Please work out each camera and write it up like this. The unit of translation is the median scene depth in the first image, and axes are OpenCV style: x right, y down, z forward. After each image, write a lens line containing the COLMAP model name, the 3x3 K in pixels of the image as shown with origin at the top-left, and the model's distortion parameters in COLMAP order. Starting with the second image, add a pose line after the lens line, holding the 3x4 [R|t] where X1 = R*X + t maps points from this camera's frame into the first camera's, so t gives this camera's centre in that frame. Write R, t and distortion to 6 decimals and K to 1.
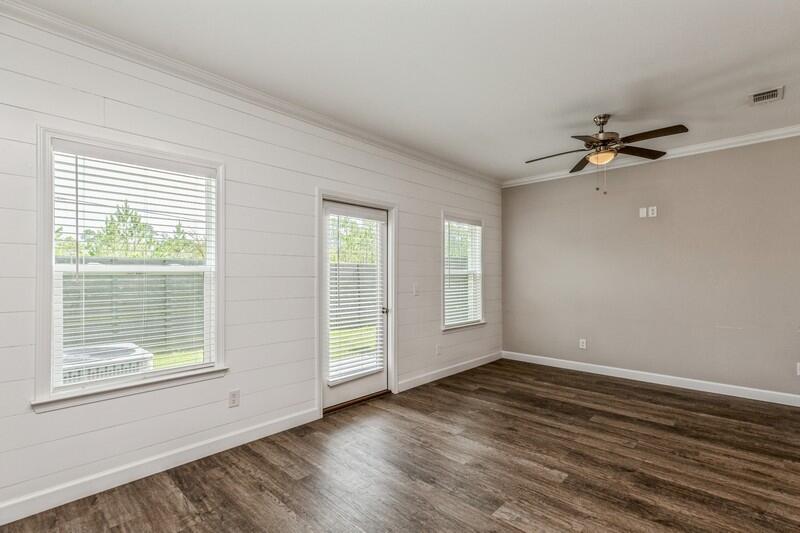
lens RADIAL K [[368.0, 0, 400.5], [0, 368.0, 278.8], [0, 0, 1]] dist [-0.000192, 0.000012]
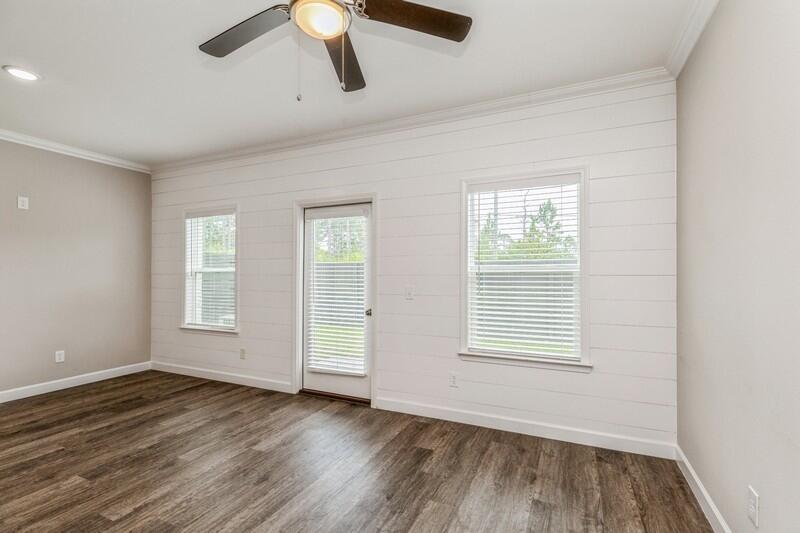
lens RADIAL K [[368.9, 0, 400.0], [0, 368.9, 266.5], [0, 0, 1]] dist [0.027005, -0.000026]
pose [[0.311133, -0.014589, -0.950254, 0.968020], [-0.004435, 0.999849, -0.016802, -0.013951], [0.950356, 0.009442, 0.311021, 0.884424]]
